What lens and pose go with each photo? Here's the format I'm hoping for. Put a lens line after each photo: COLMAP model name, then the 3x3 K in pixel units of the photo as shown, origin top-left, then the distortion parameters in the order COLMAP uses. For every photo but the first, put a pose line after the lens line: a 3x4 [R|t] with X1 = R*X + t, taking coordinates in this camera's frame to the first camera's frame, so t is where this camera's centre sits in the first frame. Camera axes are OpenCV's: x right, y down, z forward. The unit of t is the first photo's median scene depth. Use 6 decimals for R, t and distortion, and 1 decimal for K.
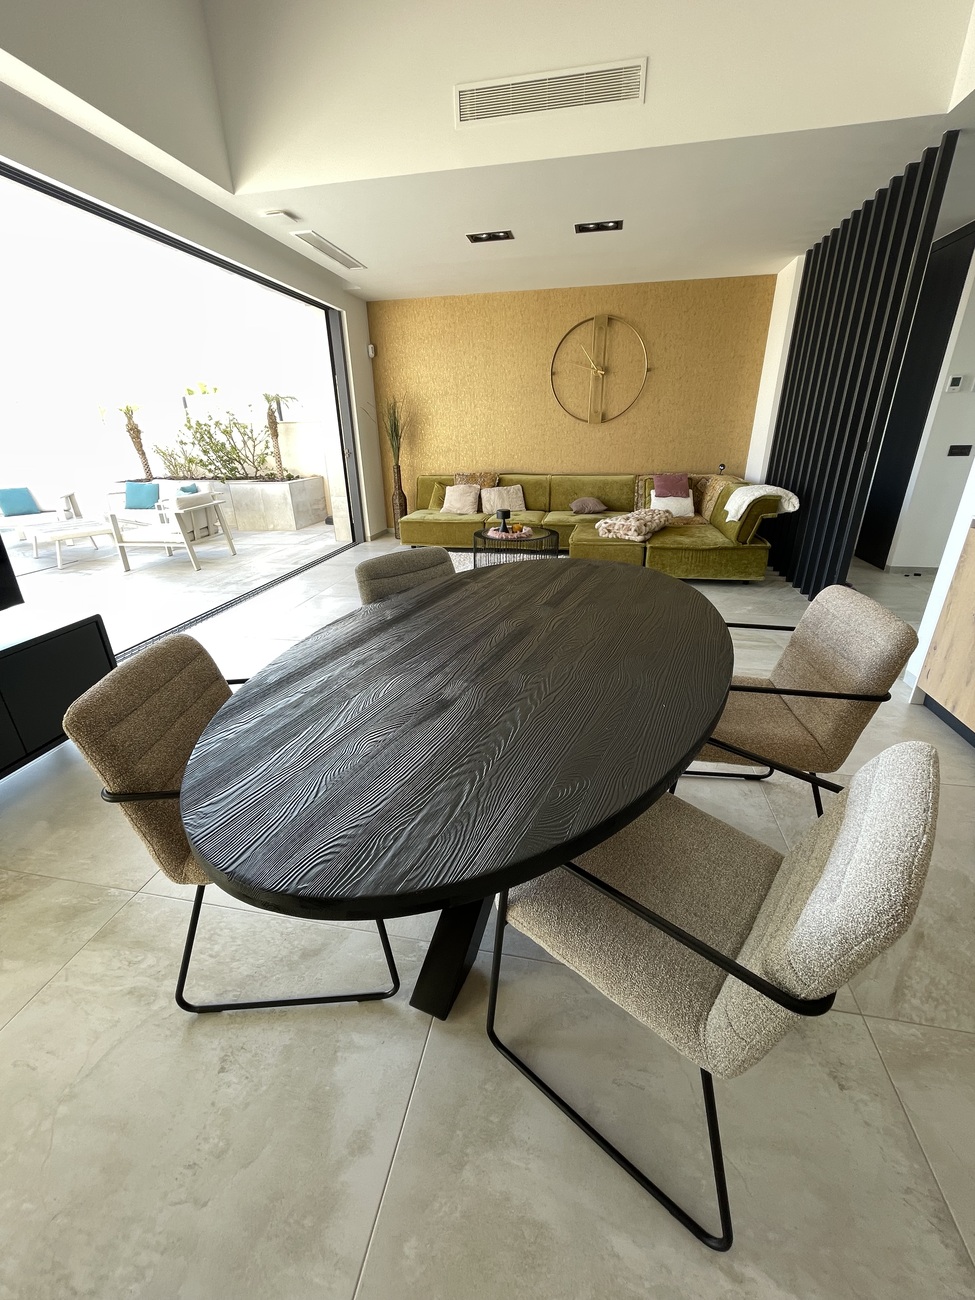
lens RADIAL K [[520.6, 0, 487.5], [0, 520.6, 650.0], [0, 0, 1]] dist [-0.001413, 0.000075]
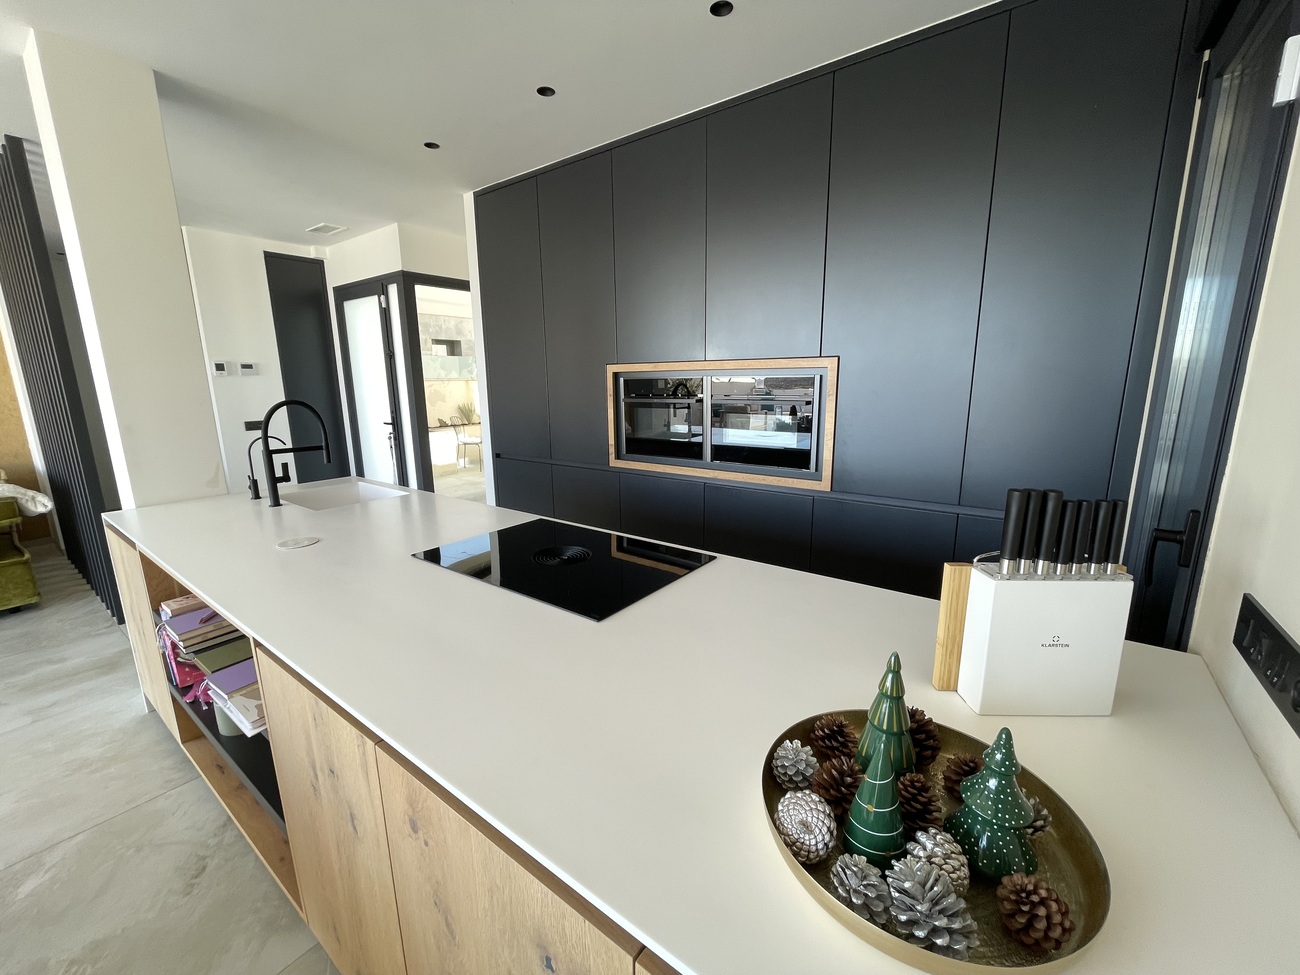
lens RADIAL K [[520.6, 0, 650.0], [0, 520.6, 487.5], [0, 0, 1]] dist [-0.001413, 0.000075]
pose [[0.427276, -0.165711, 0.888805, 0.194763], [0.352562, 0.935775, 0.004981, 0.016577], [-0.832548, 0.311230, 0.458258, -0.109278]]
